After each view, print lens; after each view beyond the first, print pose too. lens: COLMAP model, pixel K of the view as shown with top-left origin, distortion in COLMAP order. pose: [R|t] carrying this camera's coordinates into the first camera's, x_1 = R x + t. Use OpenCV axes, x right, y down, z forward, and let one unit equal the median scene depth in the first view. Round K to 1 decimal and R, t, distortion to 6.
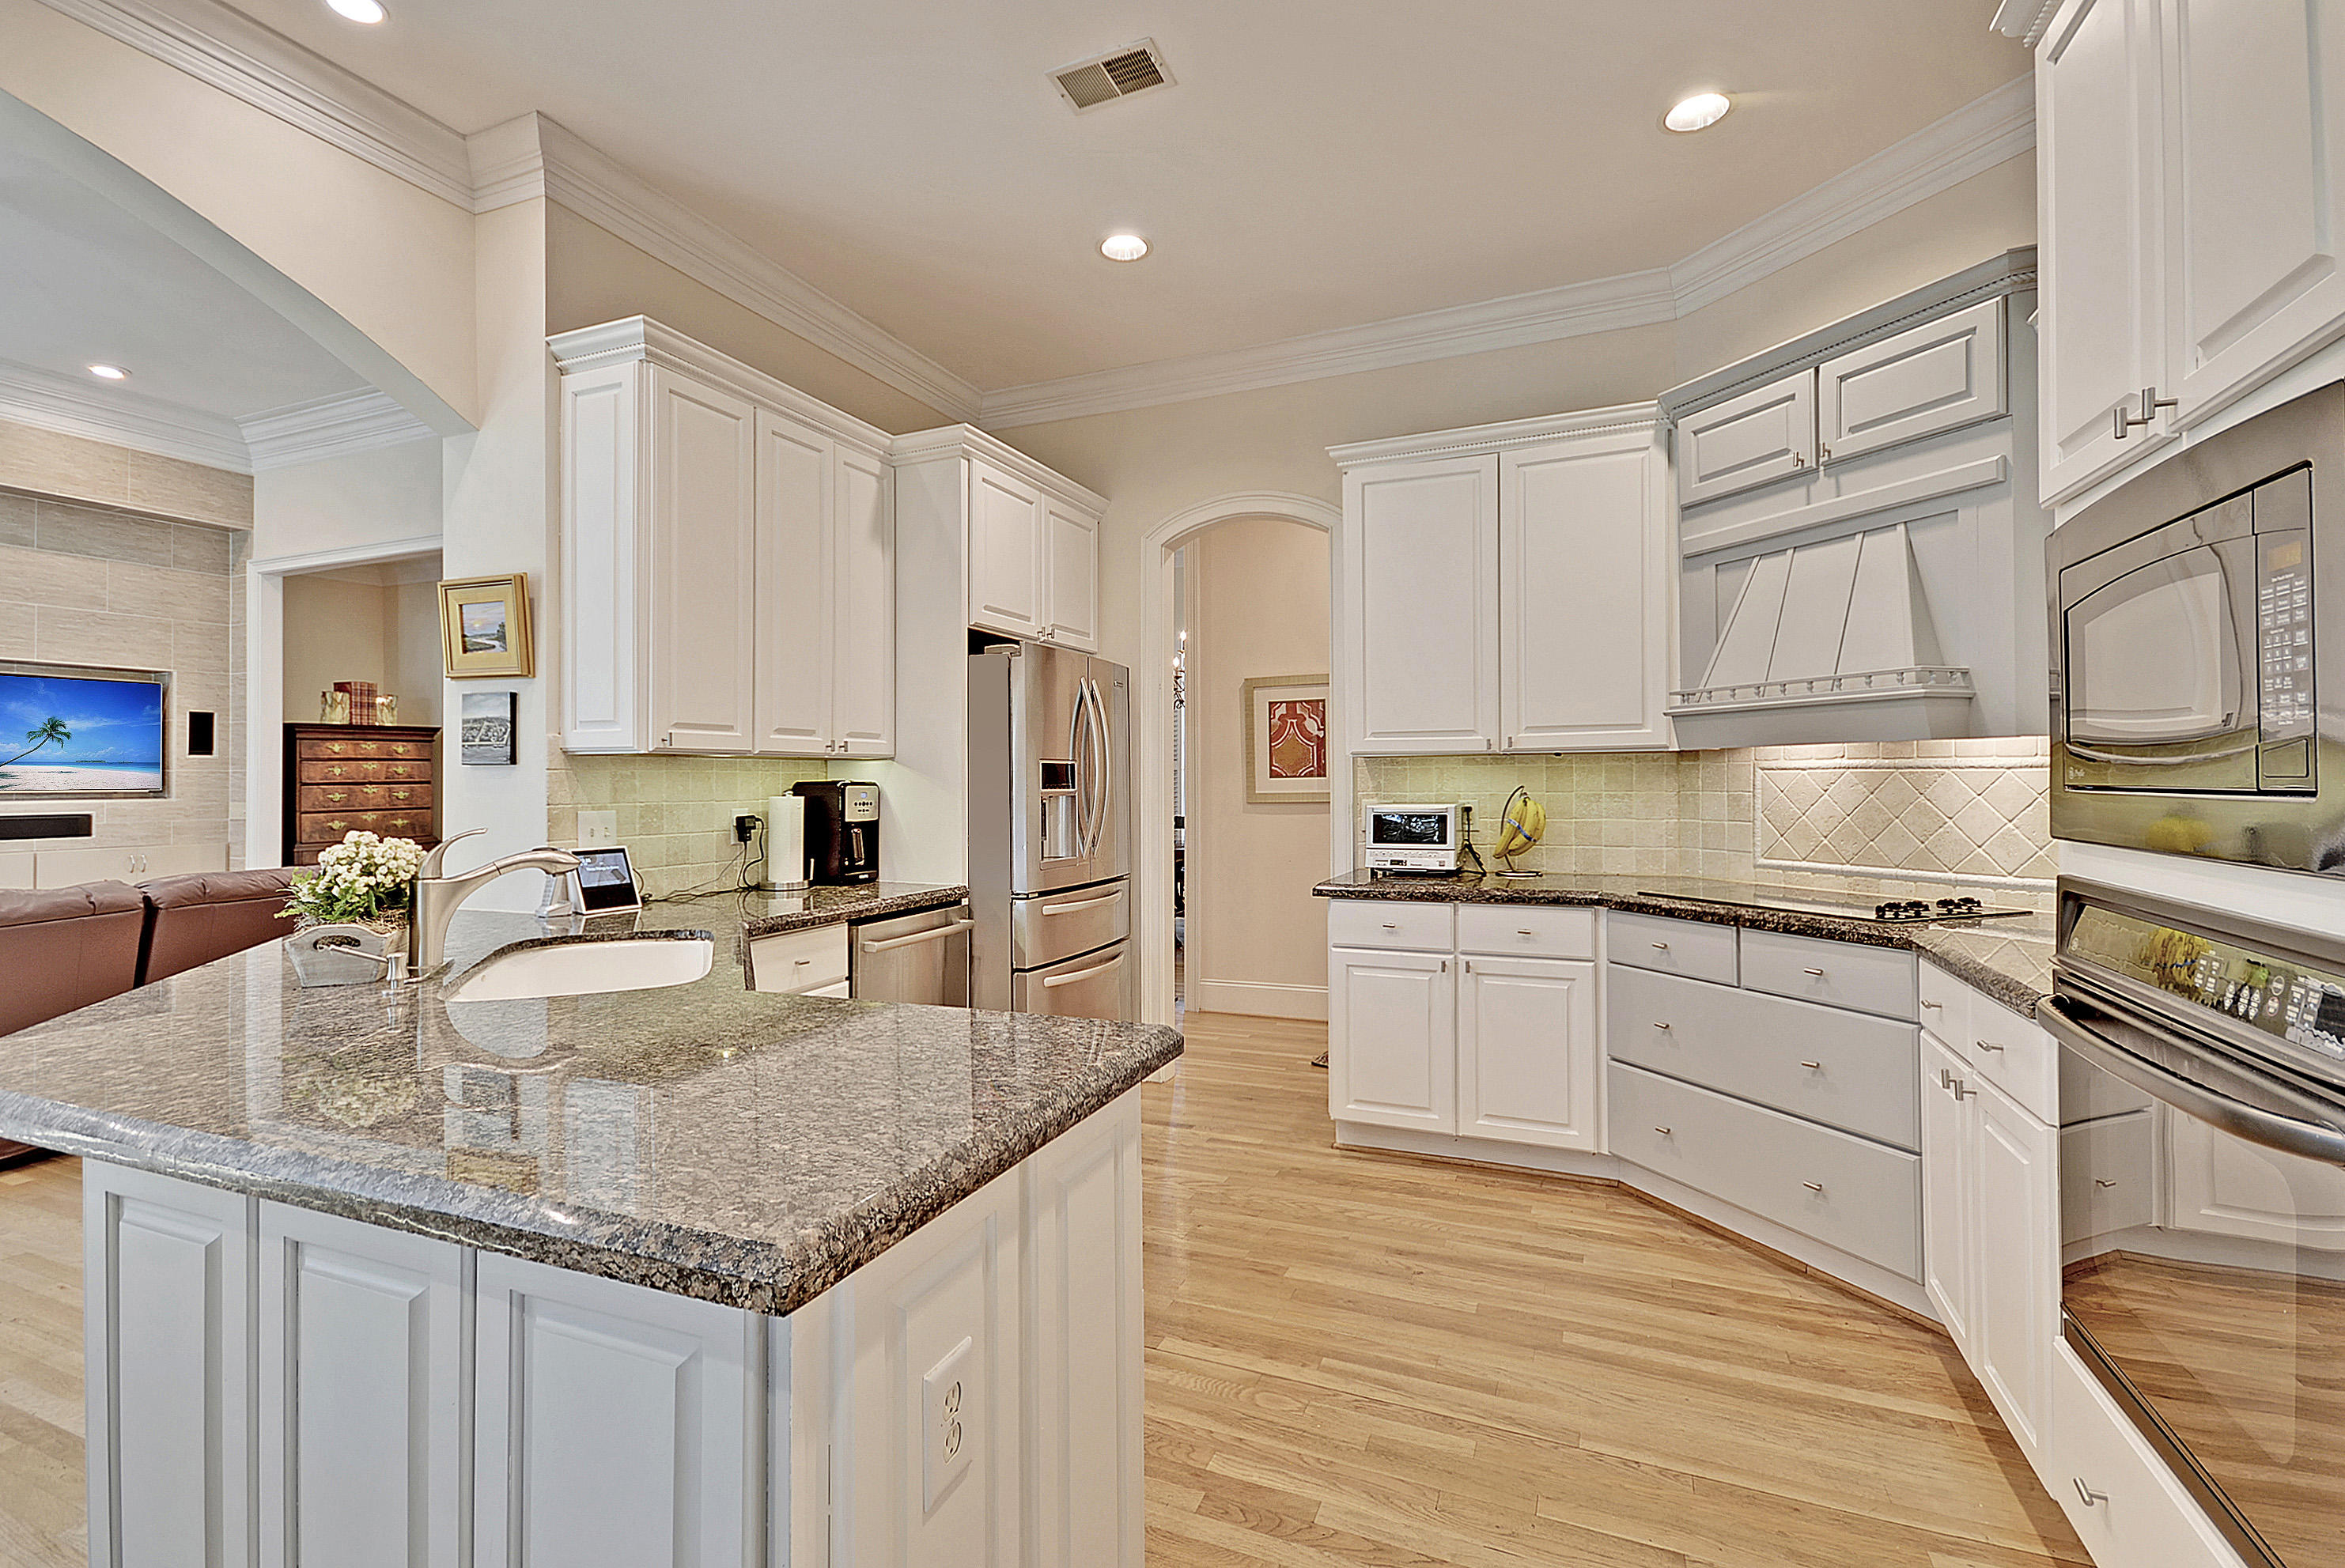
lens RADIAL K [[1068.5, 0, 1168.3], [0, 1068.5, 769.2], [0, 0, 1]] dist [0.011831, -0.000965]
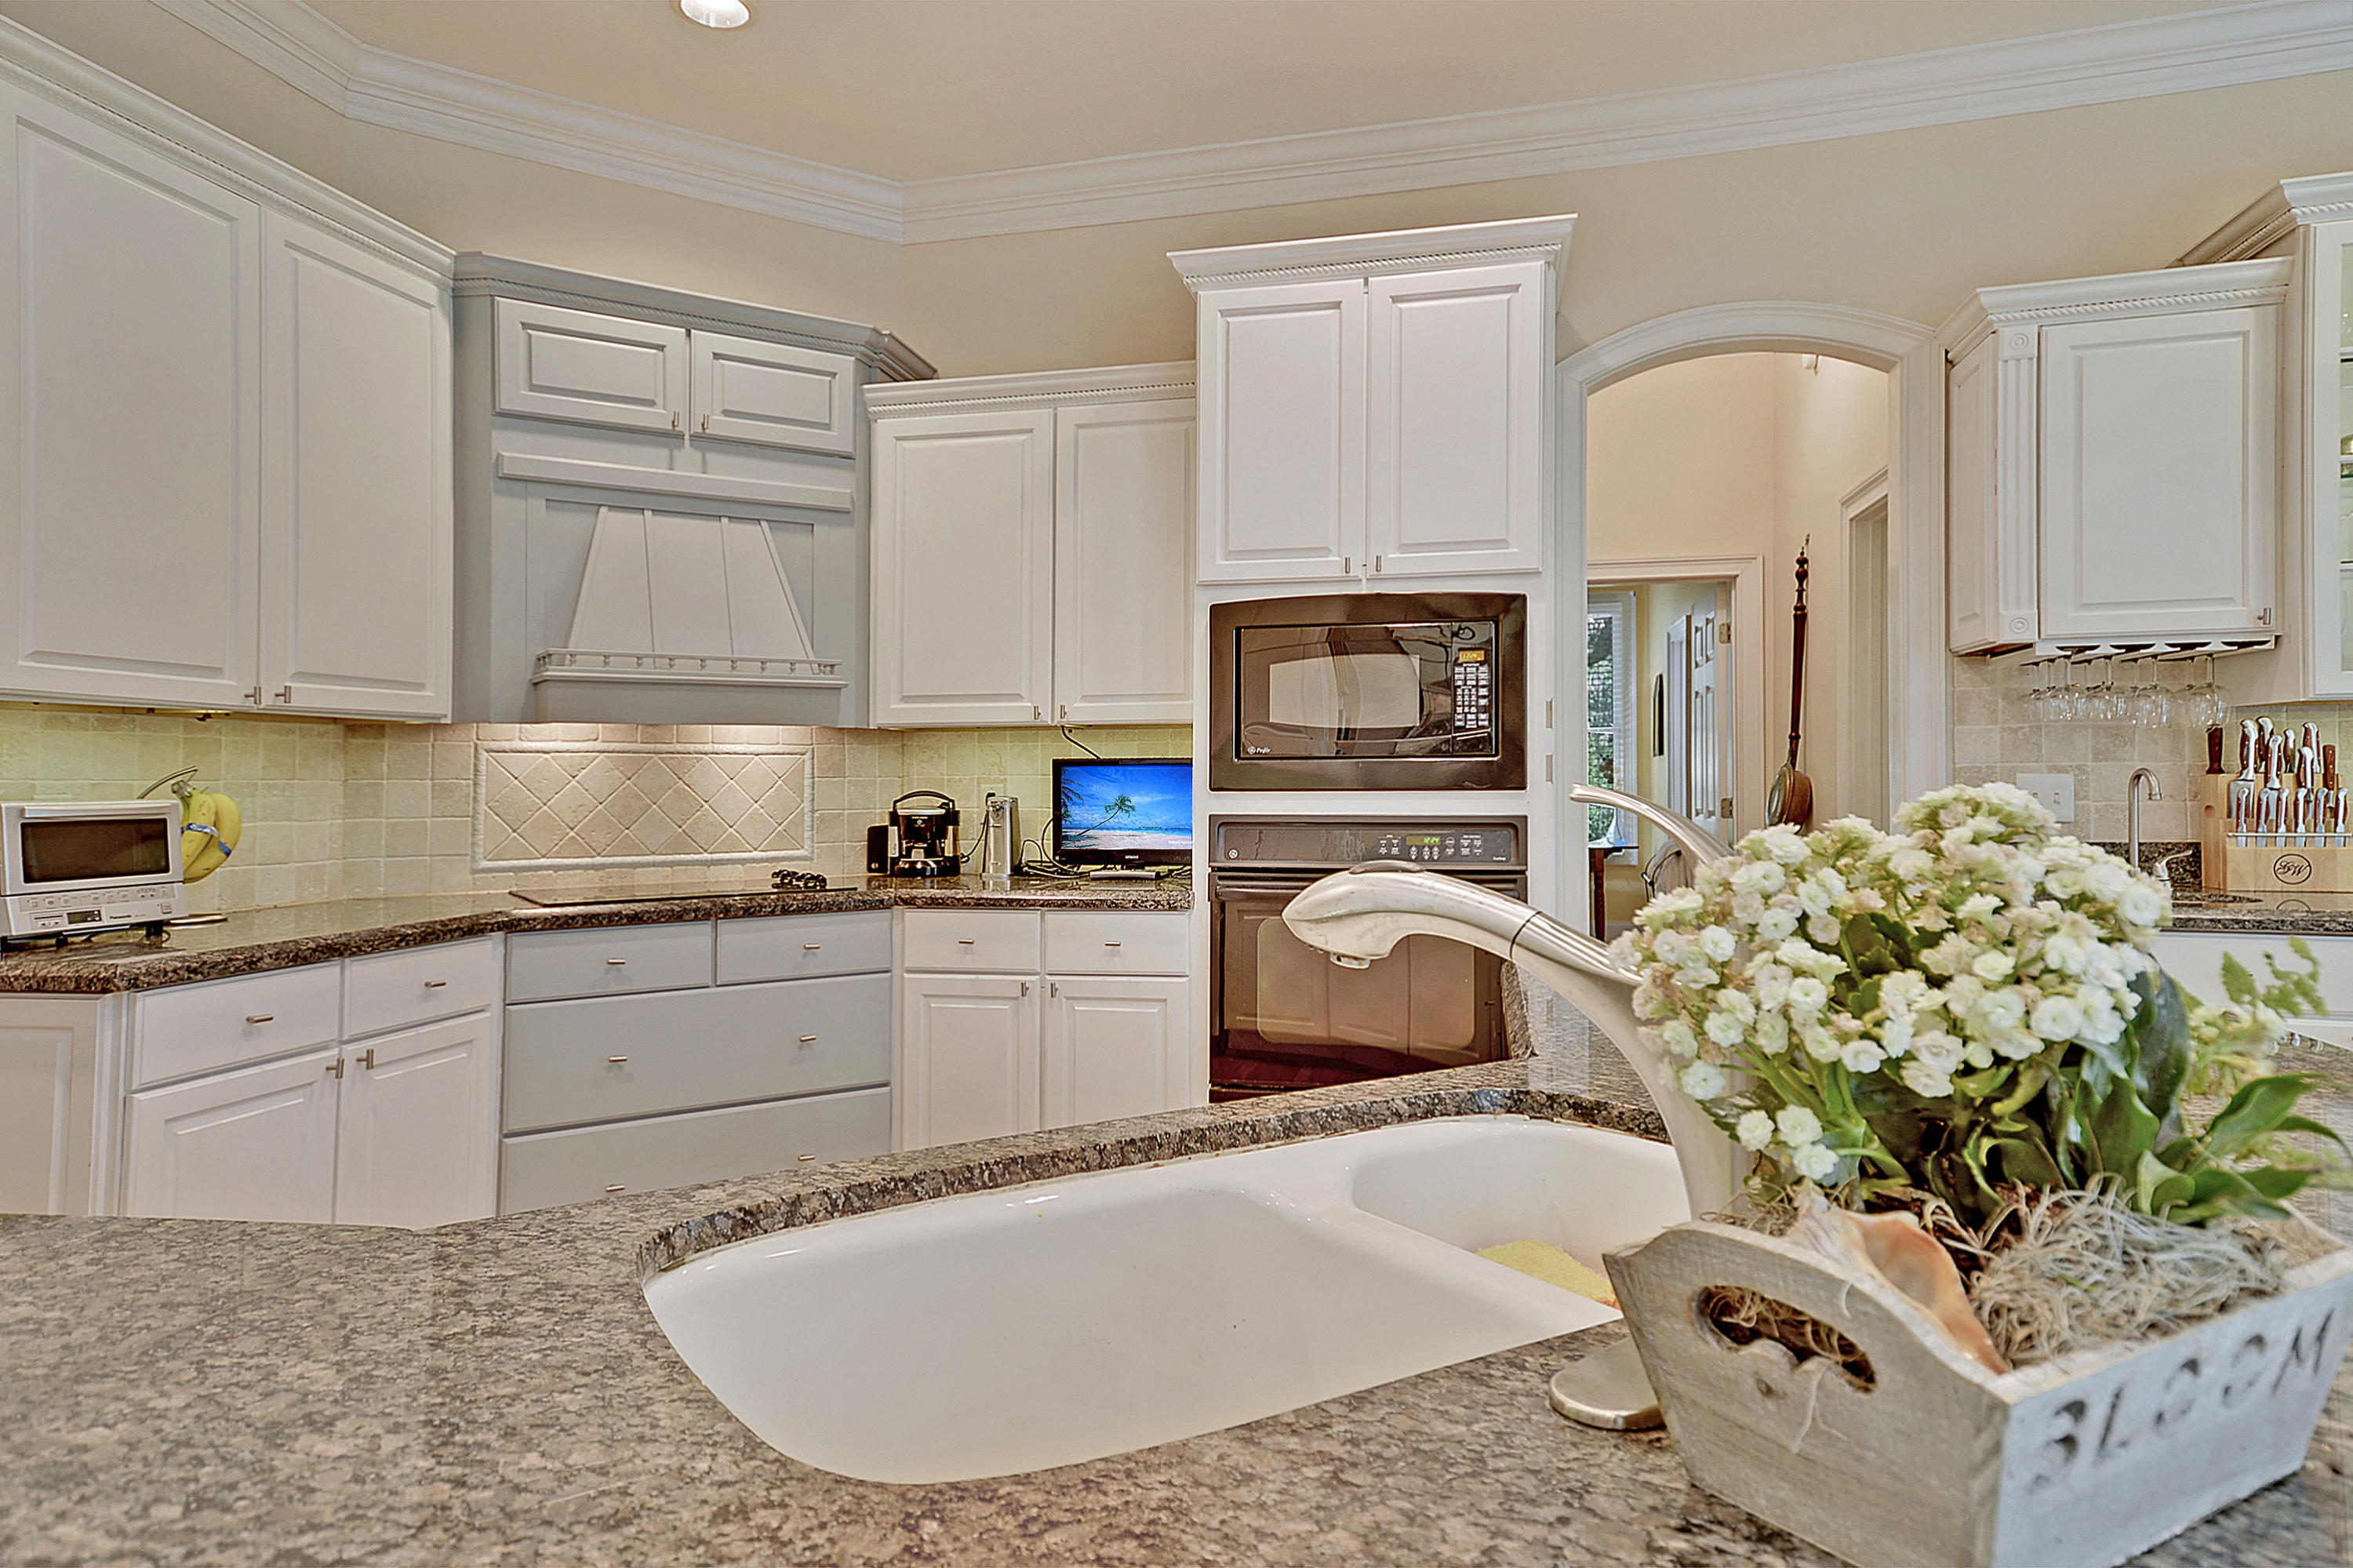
lens RADIAL K [[1391.7, 0, 1171.9], [0, 1391.7, 765.7], [0, 0, 1]] dist [0.036182, 0.001696]
pose [[-0.175781, 0.018058, 0.984264, -0.658802], [-0.003182, 0.999816, -0.018912, 0.033329], [-0.984424, -0.006456, -0.175691, 0.756198]]
